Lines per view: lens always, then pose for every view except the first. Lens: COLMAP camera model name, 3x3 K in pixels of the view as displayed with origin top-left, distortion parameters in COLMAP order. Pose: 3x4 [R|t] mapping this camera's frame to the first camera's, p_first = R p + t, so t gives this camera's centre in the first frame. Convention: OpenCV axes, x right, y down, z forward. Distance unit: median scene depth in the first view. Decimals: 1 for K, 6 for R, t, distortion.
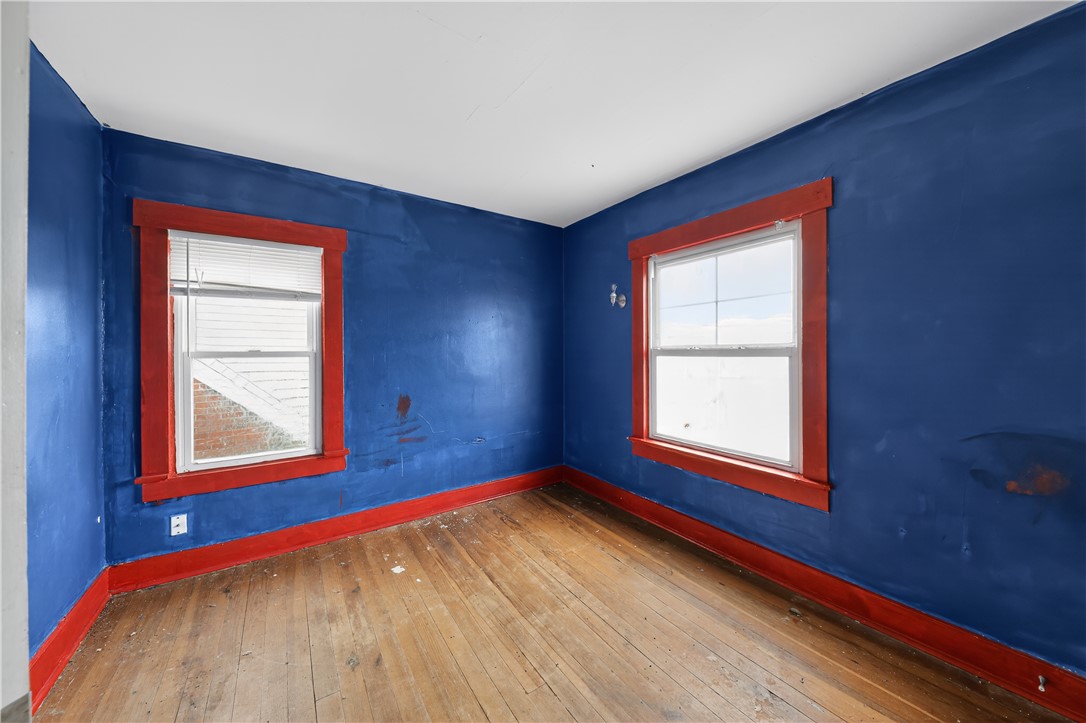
lens RADIAL K [[379.6, 0, 539.9], [0, 379.6, 353.9], [0, 0, 1]] dist [0.002276, -0.000080]
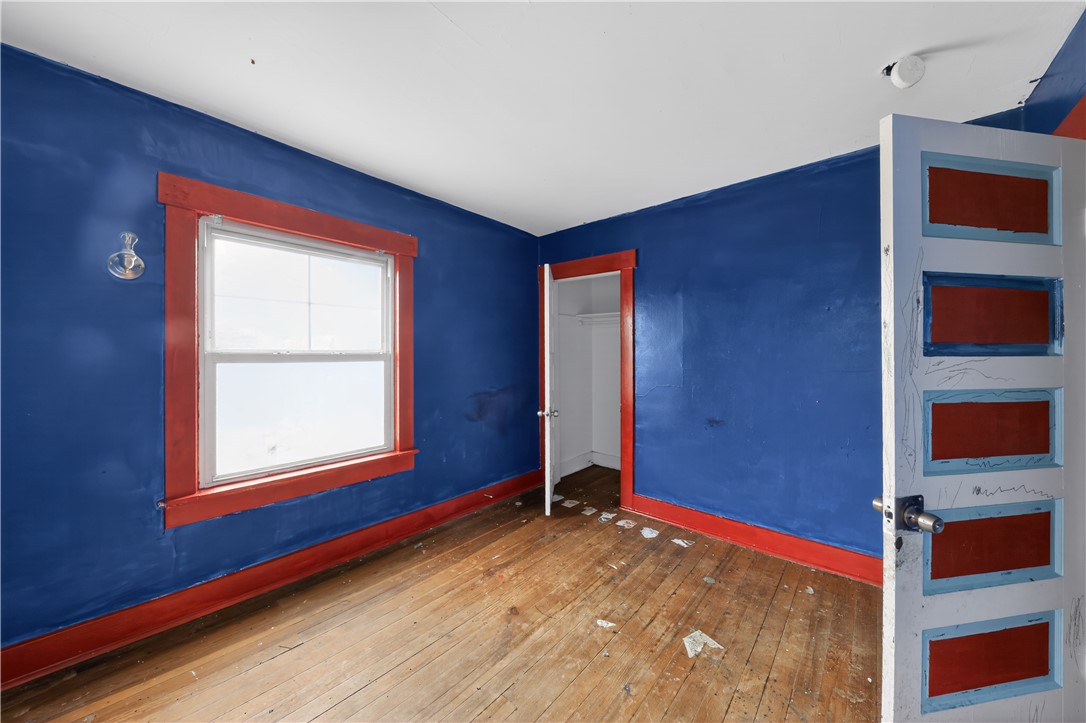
lens RADIAL K [[379.6, 0, 540.3], [0, 379.6, 357.9], [0, 0, 1]] dist [0.002276, -0.000080]
pose [[-0.257895, 0.000681, 0.966173, -0.592441], [0.010866, 0.999939, 0.002196, 0.000042], [-0.966112, 0.011064, -0.257886, 0.712508]]
